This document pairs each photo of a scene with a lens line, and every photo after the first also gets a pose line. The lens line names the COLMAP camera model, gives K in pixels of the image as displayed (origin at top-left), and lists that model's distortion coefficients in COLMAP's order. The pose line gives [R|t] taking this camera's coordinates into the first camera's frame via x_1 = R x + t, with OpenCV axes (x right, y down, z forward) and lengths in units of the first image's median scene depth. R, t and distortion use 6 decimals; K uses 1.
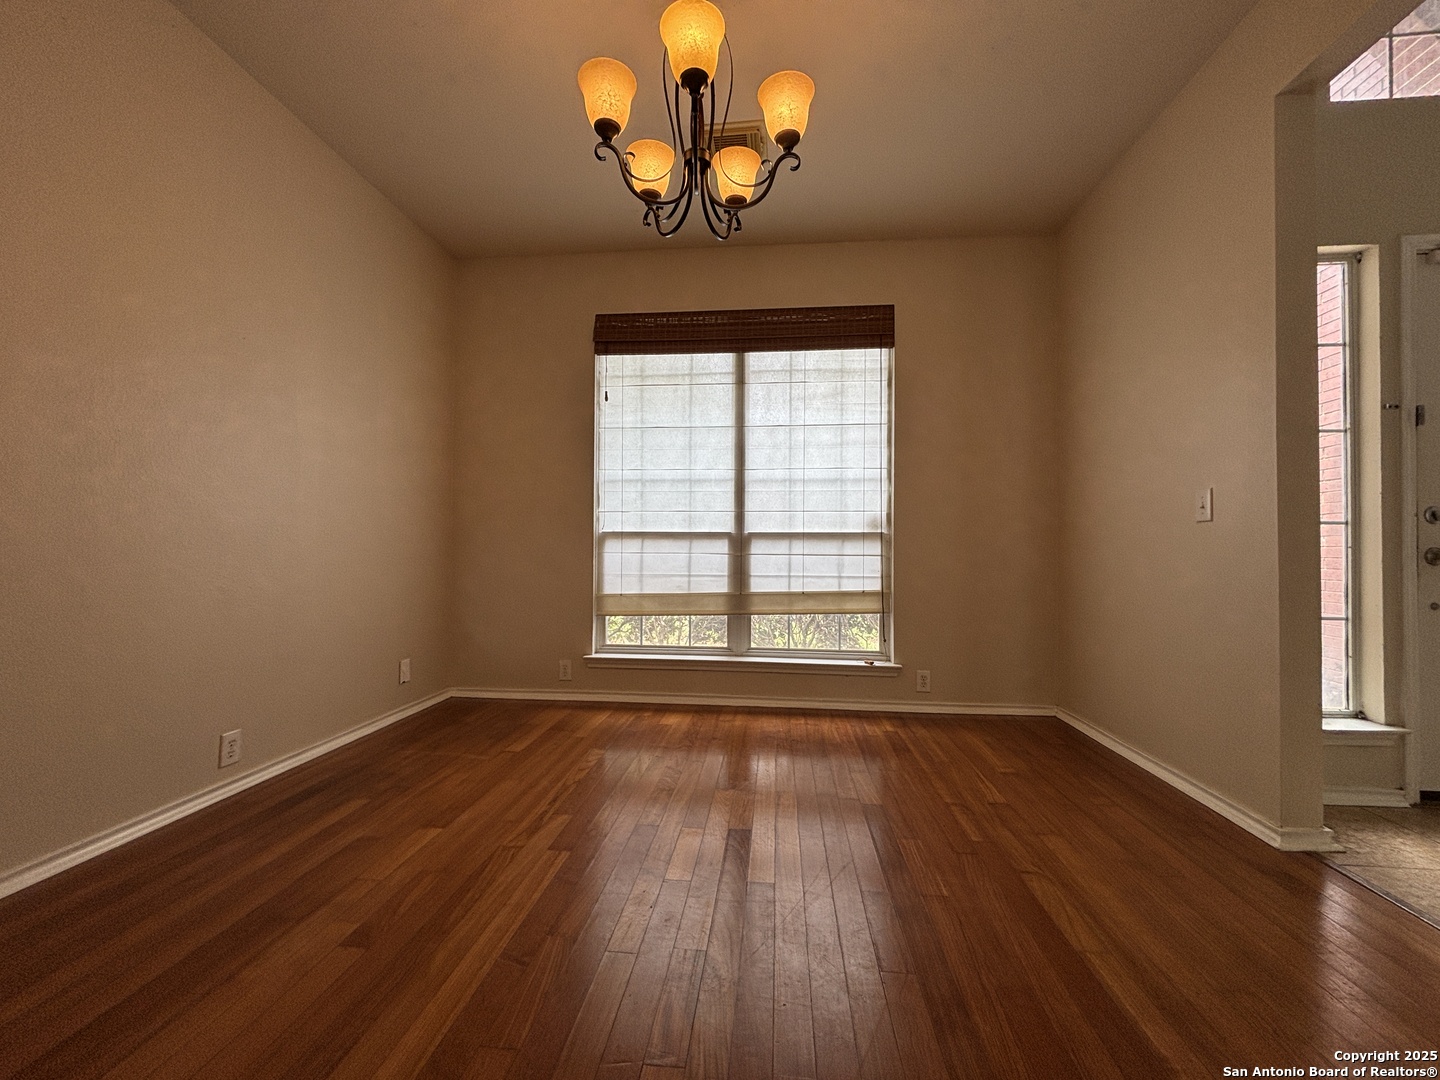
lens RADIAL K [[573.0, 0, 720.3], [0, 573.0, 551.5], [0, 0, 1]] dist [0.001347, 0.000093]
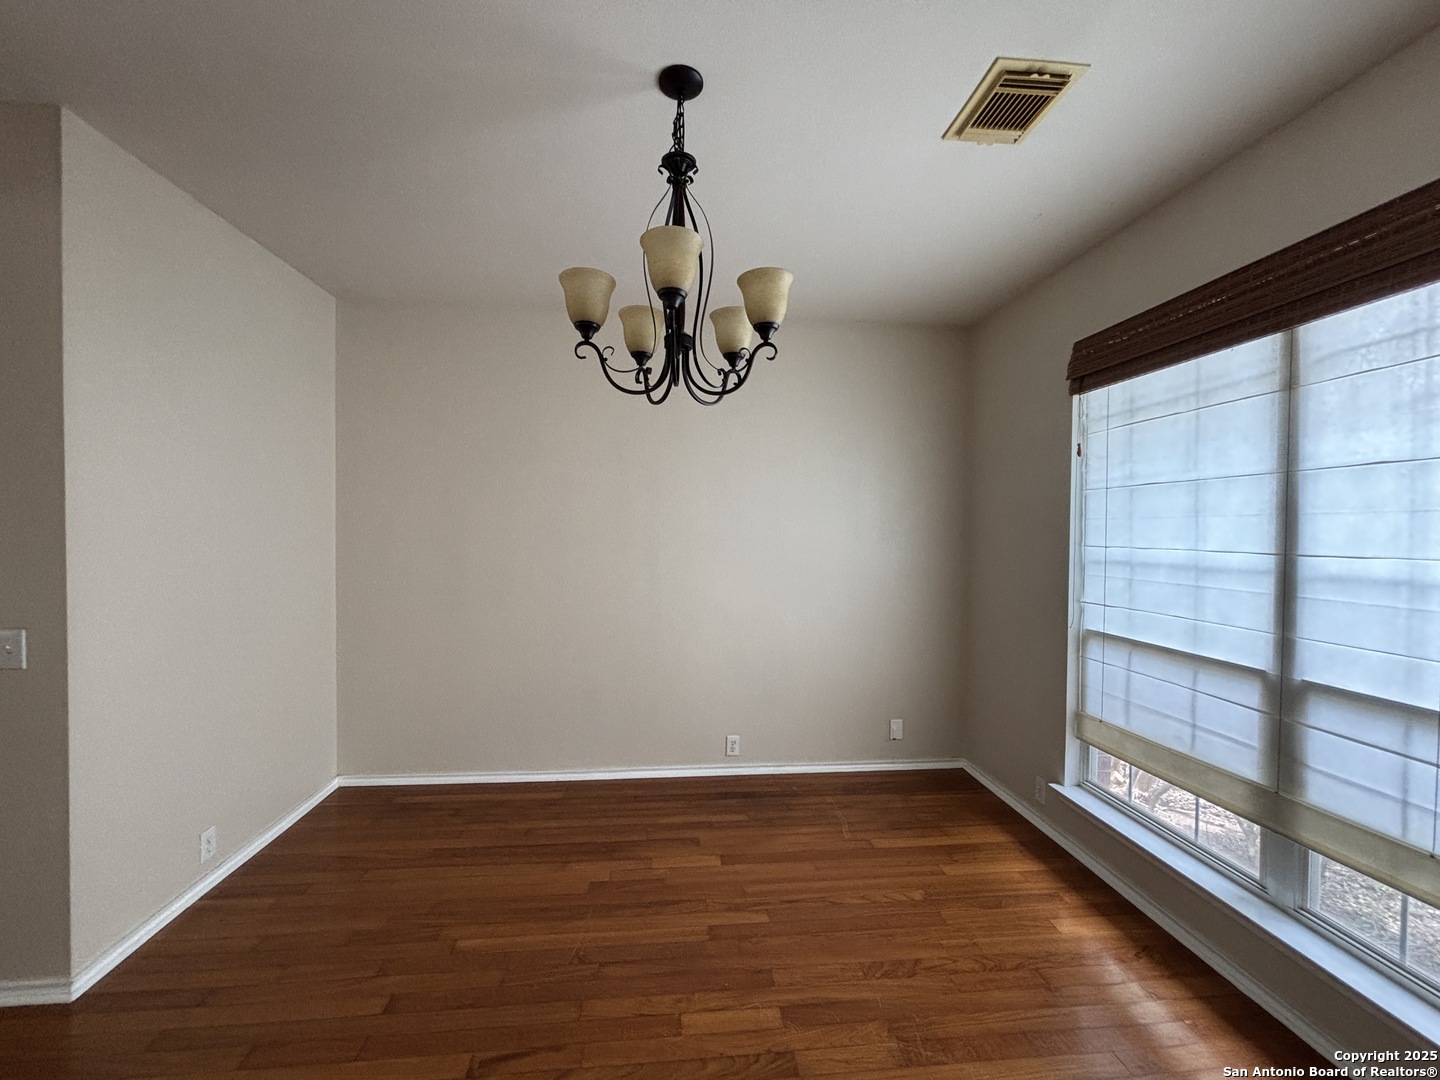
lens RADIAL K [[584.0, 0, 720.0], [0, 584.0, 540.0], [0, 0, 1]] dist [0.004704, 0.000632]
pose [[0.192032, 0.014665, -0.981279, 0.456304], [-0.010690, 0.999860, 0.012851, -0.157506], [0.981330, 0.008022, 0.192162, 0.394924]]
